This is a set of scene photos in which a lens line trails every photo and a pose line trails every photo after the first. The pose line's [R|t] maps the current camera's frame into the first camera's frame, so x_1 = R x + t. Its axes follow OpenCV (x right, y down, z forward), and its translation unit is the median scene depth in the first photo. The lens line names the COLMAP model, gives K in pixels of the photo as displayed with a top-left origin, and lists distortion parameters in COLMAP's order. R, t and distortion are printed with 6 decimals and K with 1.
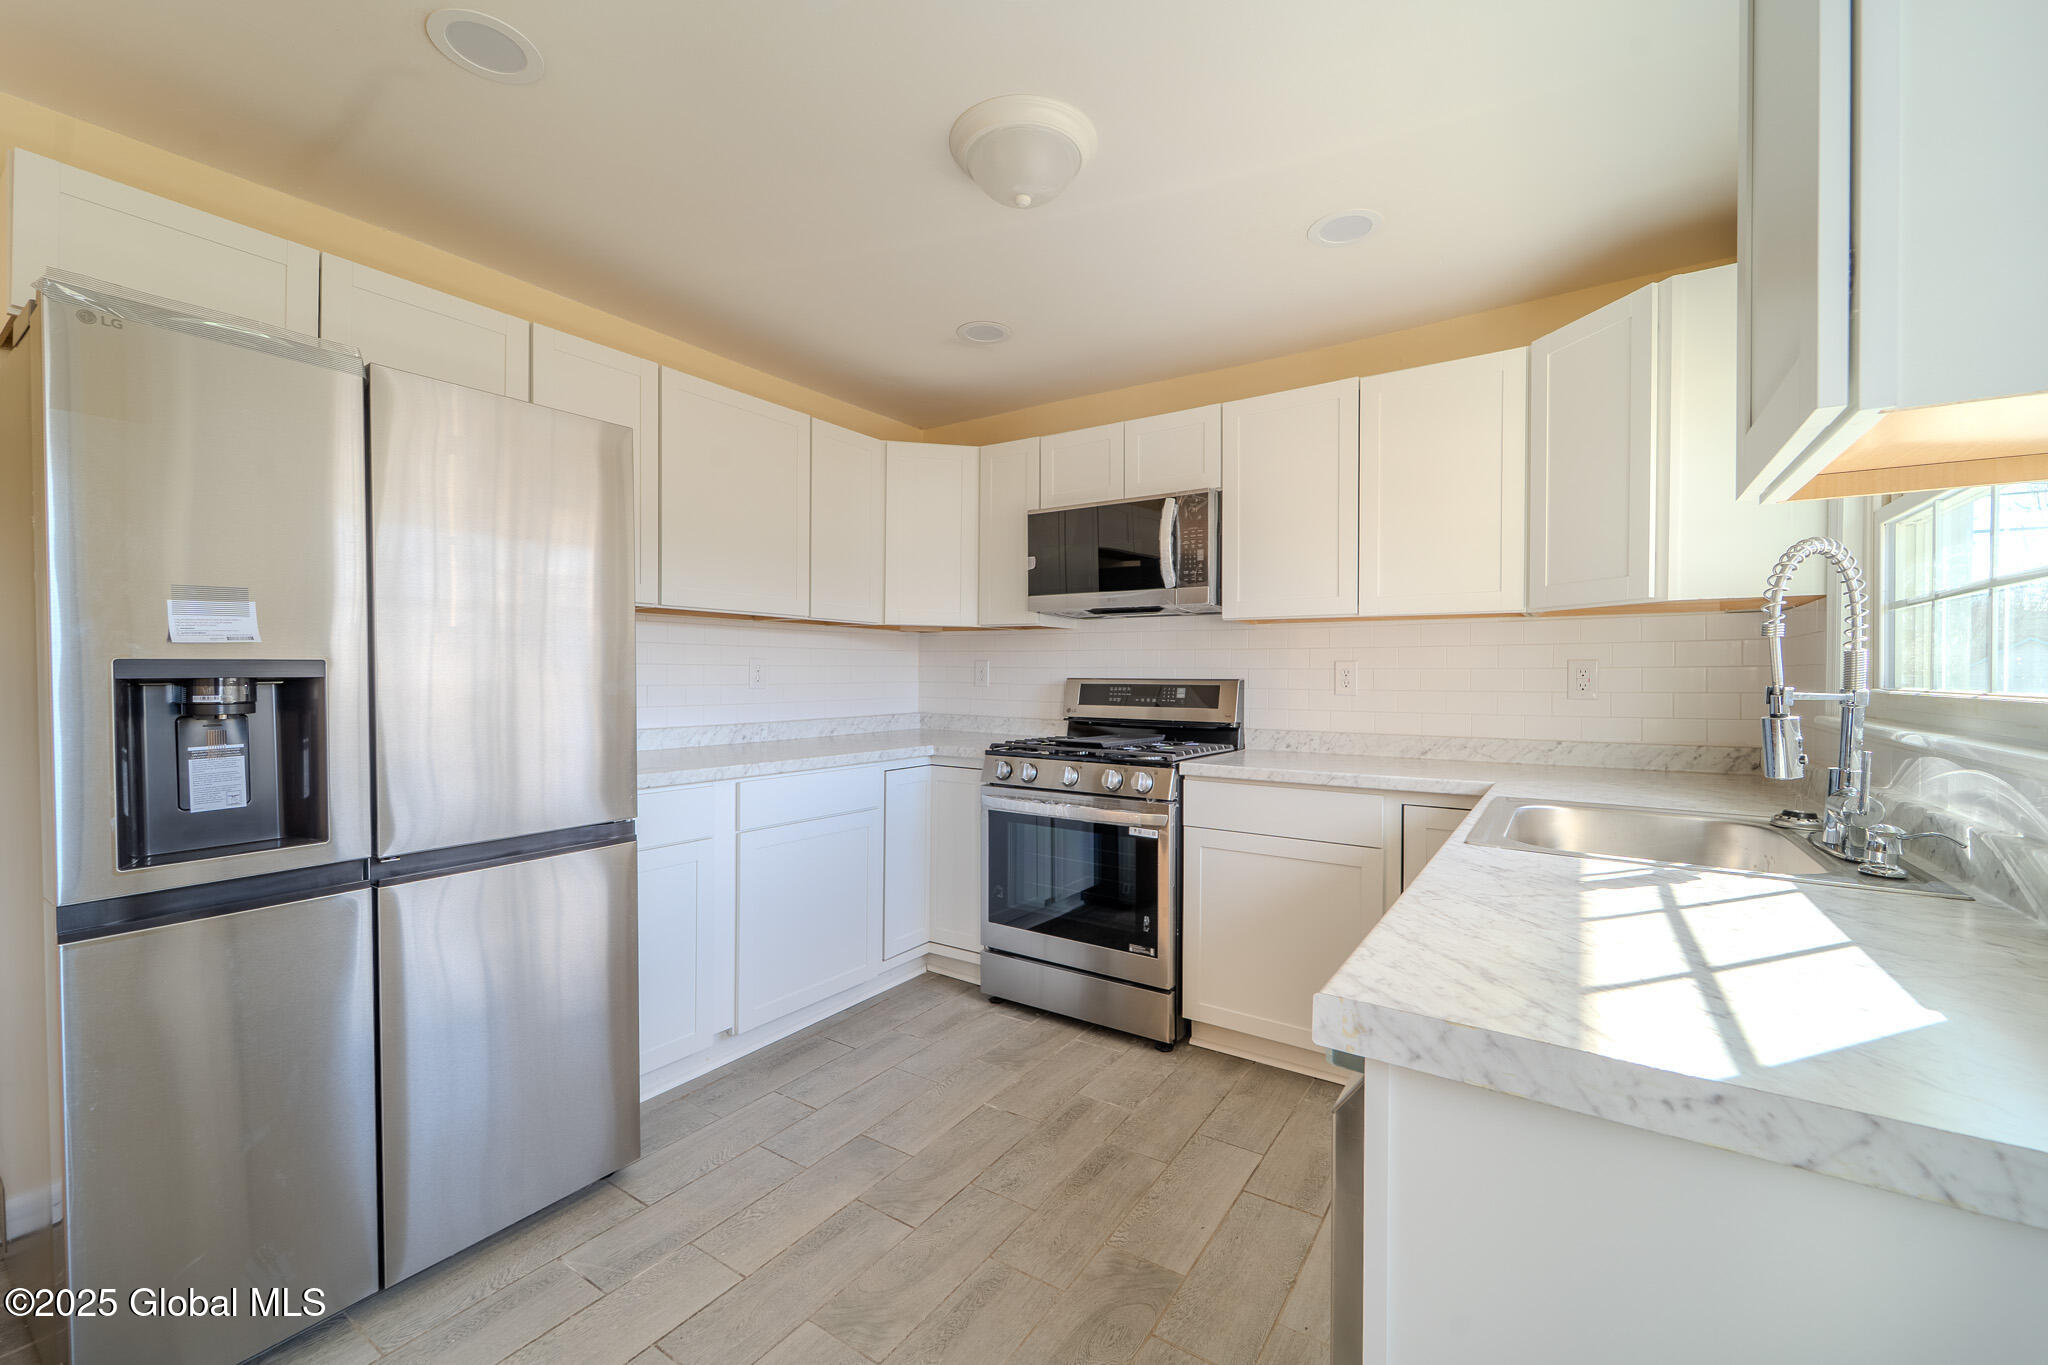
lens RADIAL K [[839.1, 0, 1024.5], [0, 839.1, 678.6], [0, 0, 1]] dist [0.003240, 0.000448]
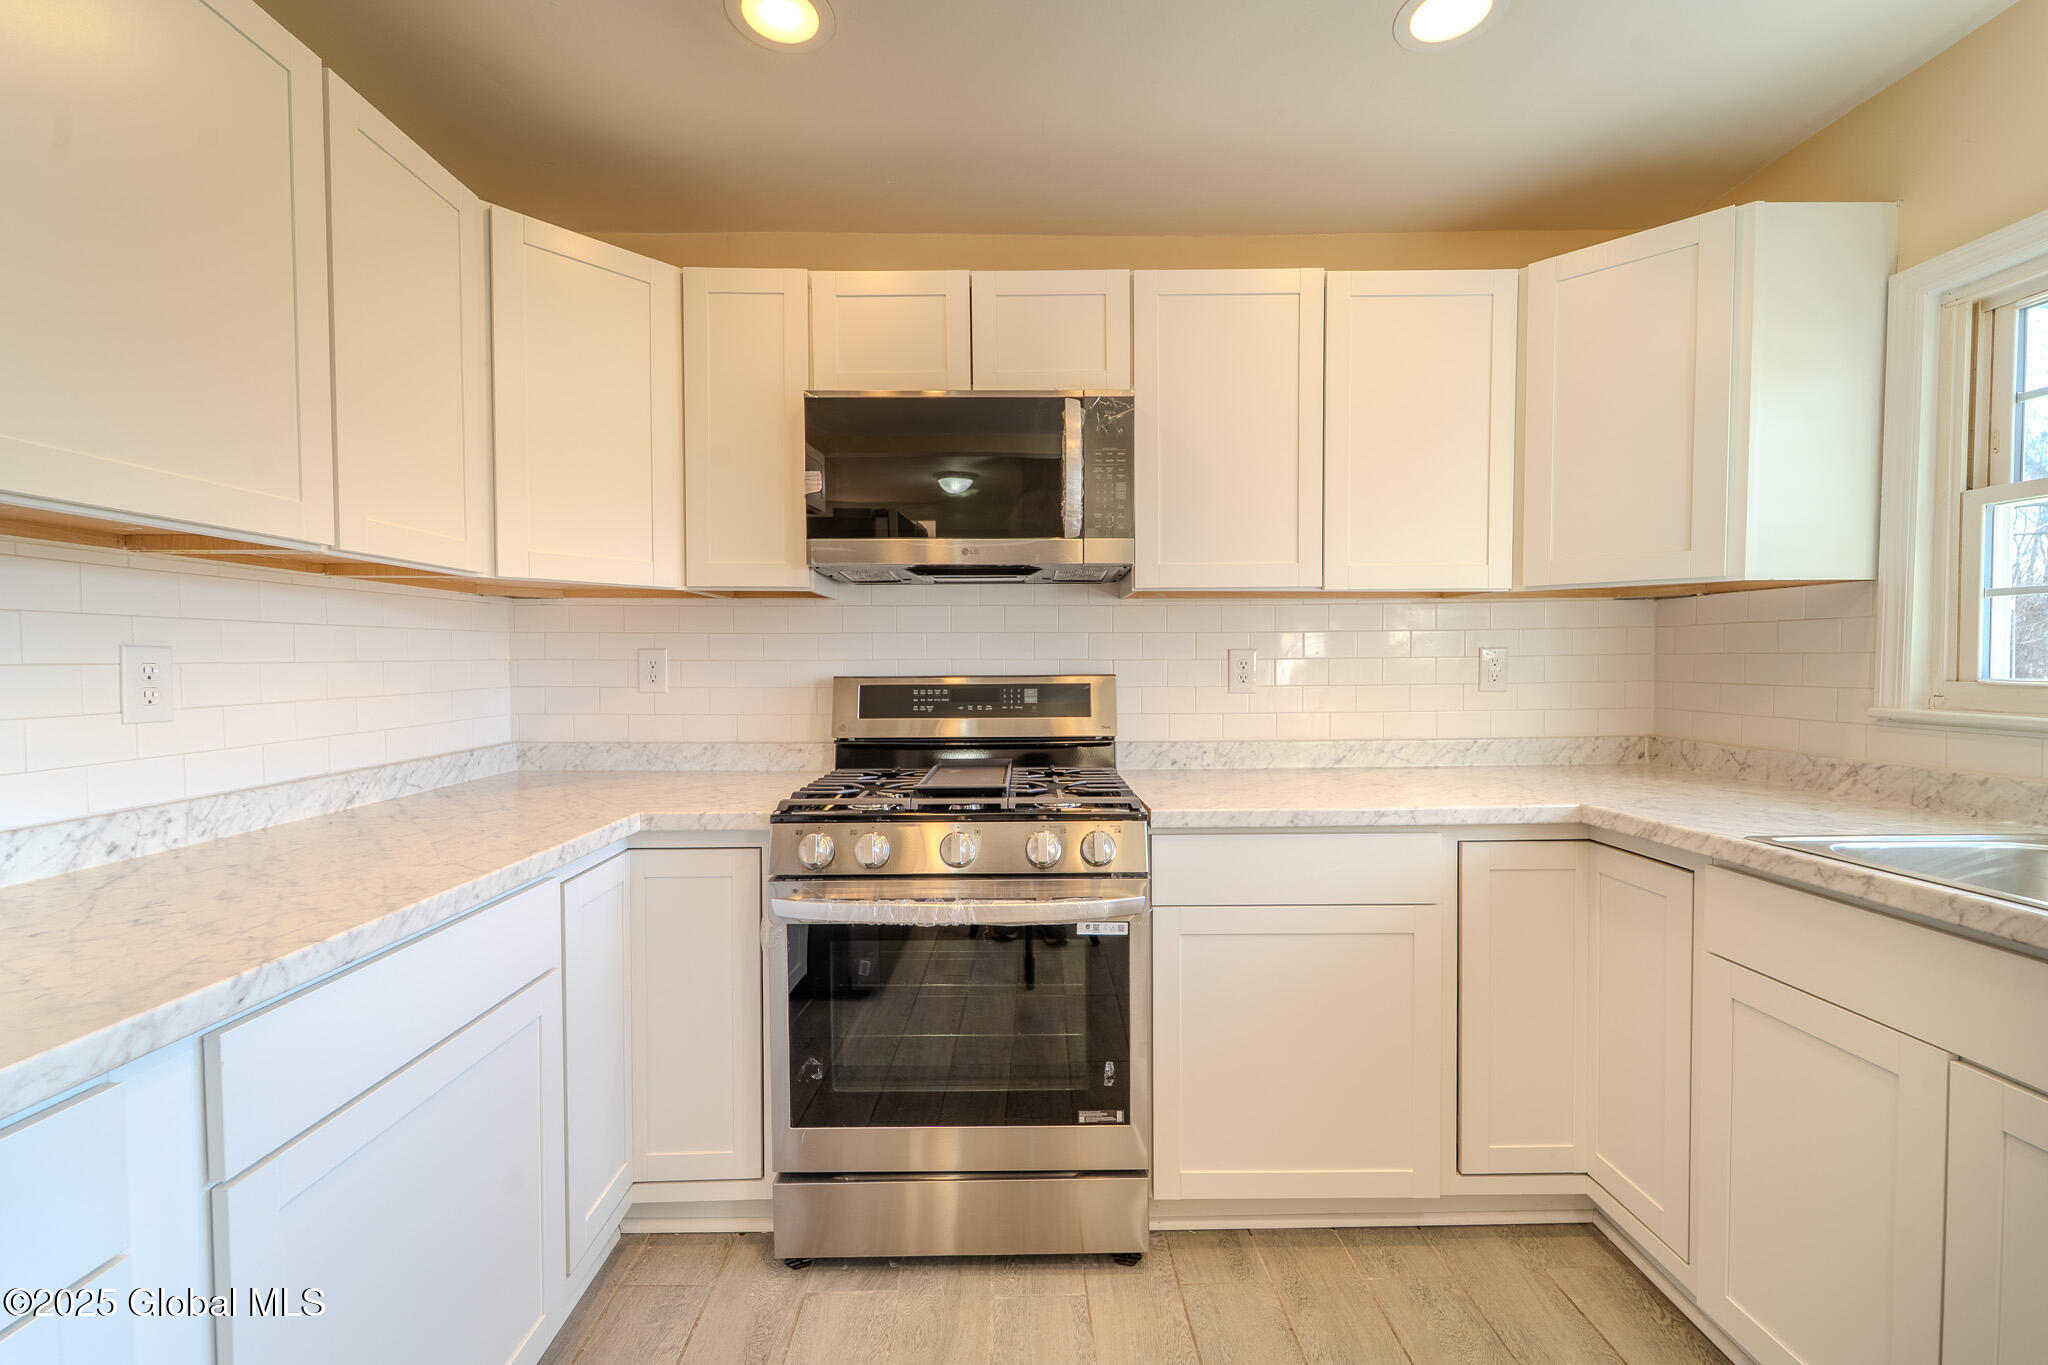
lens RADIAL K [[839.1, 0, 1023.5], [0, 839.1, 682.2], [0, 0, 1]] dist [0.003240, 0.000448]
pose [[0.818446, -0.027002, 0.573949, -0.226256], [0.012901, 0.999507, 0.028626, -0.014732], [-0.574439, -0.016024, 0.818390, 0.469391]]
